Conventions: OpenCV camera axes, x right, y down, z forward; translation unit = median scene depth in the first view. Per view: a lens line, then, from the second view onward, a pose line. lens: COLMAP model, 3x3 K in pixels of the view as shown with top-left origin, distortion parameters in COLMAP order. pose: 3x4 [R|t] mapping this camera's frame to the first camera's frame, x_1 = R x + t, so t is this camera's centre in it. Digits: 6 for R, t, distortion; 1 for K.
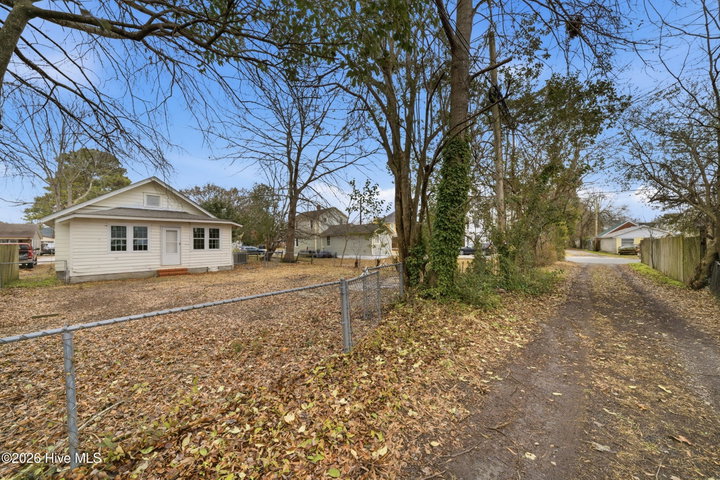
lens RADIAL K [[254.3, 0, 357.9], [0, 254.3, 238.3], [0, 0, 1]] dist [0.013001, -0.008185]
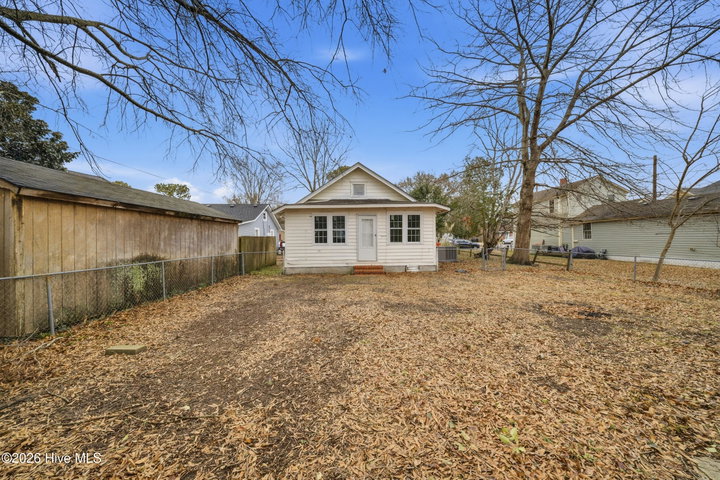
lens RADIAL K [[254.3, 0, 357.9], [0, 254.3, 238.3], [0, 0, 1]] dist [0.013001, -0.008185]
pose [[0.703996, 0.002589, -0.710199, -0.120592], [0.017461, 0.999628, 0.020952, 0.009696], [0.709989, -0.027151, 0.703689, 0.290977]]
